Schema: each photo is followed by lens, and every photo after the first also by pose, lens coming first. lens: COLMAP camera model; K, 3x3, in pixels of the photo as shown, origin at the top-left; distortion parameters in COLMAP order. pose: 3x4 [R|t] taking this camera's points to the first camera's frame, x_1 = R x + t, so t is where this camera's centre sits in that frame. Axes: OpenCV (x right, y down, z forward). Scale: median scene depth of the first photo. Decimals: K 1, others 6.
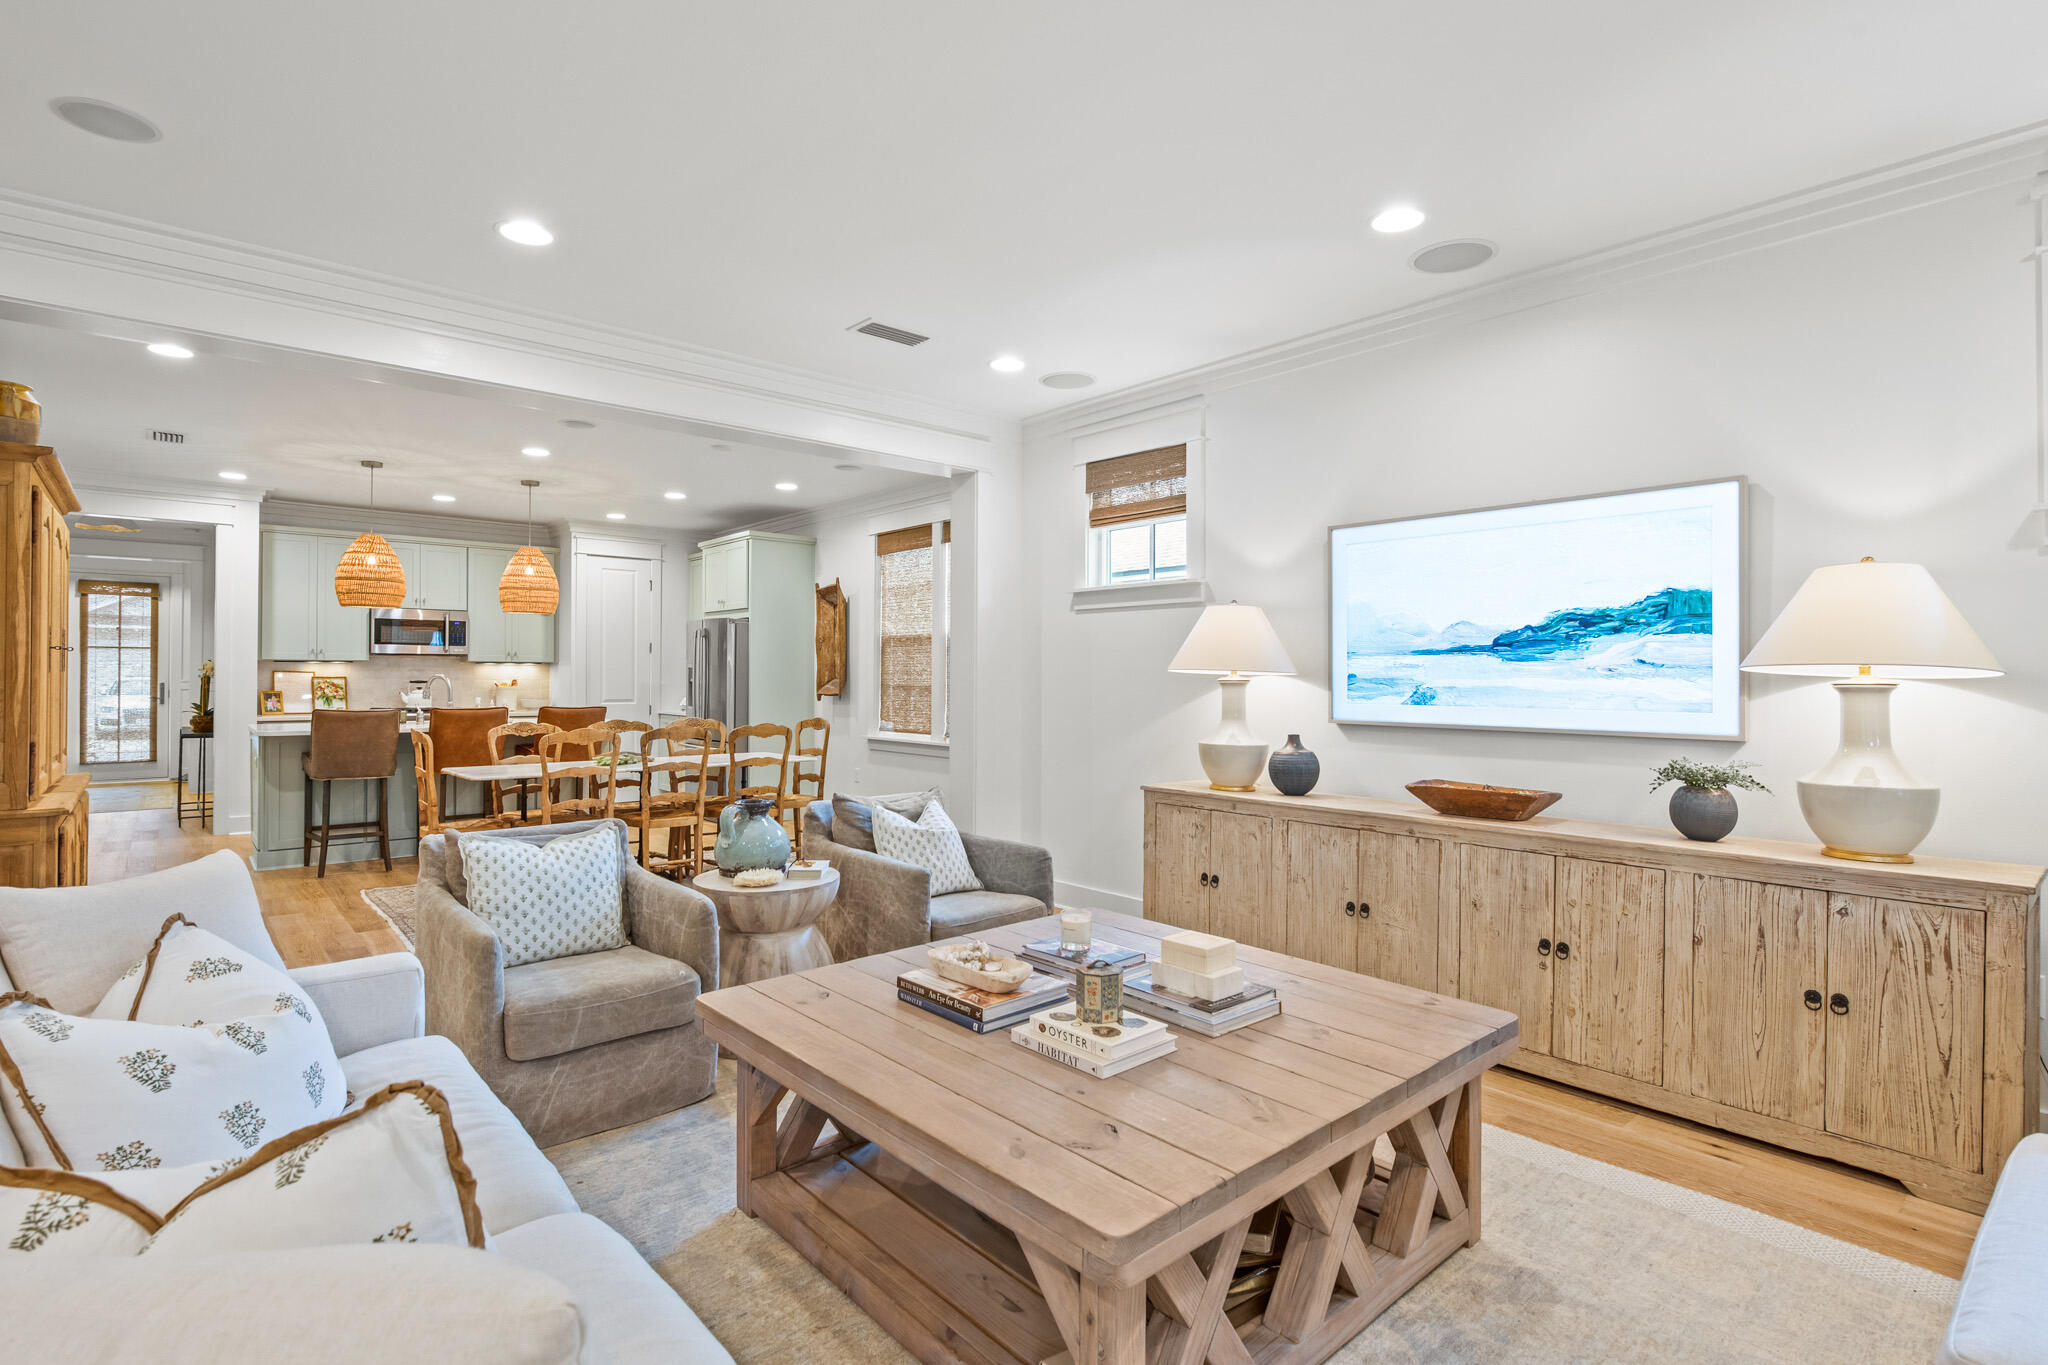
lens RADIAL K [[988.0, 0, 1020.5], [0, 988.0, 676.9], [0, 0, 1]] dist [-0.000264, -0.002222]
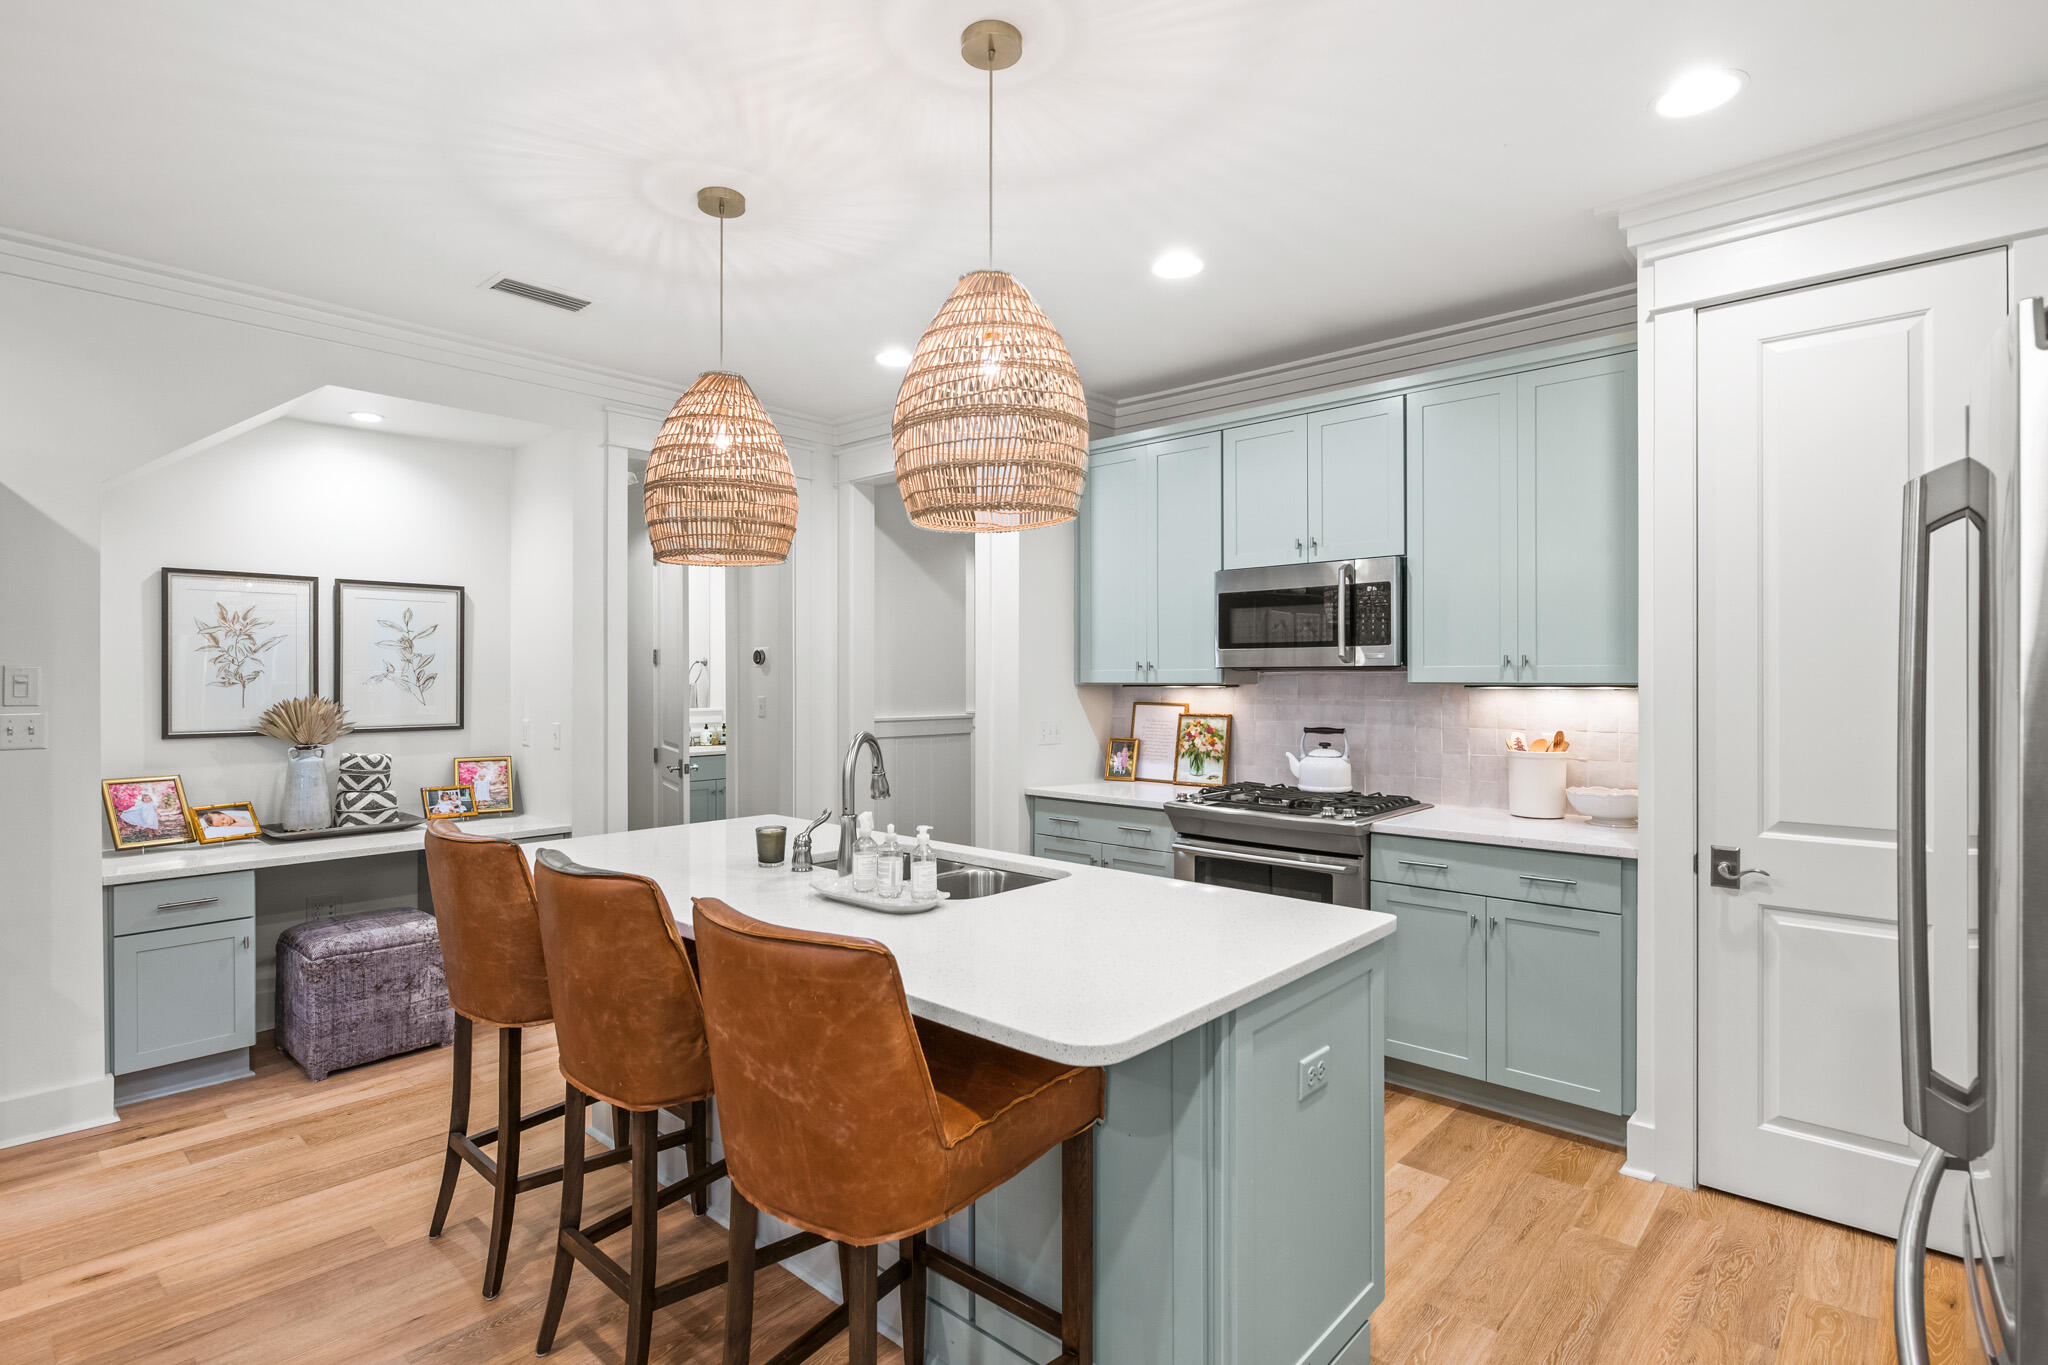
lens RADIAL K [[988.0, 0, 1025.0], [0, 988.0, 669.1], [0, 0, 1]] dist [-0.000264, -0.002222]
pose [[0.136629, -0.016223, -0.990489, -0.325921], [-0.000482, 0.999865, -0.016443, -0.025423], [0.990622, 0.002724, 0.136602, 1.377269]]
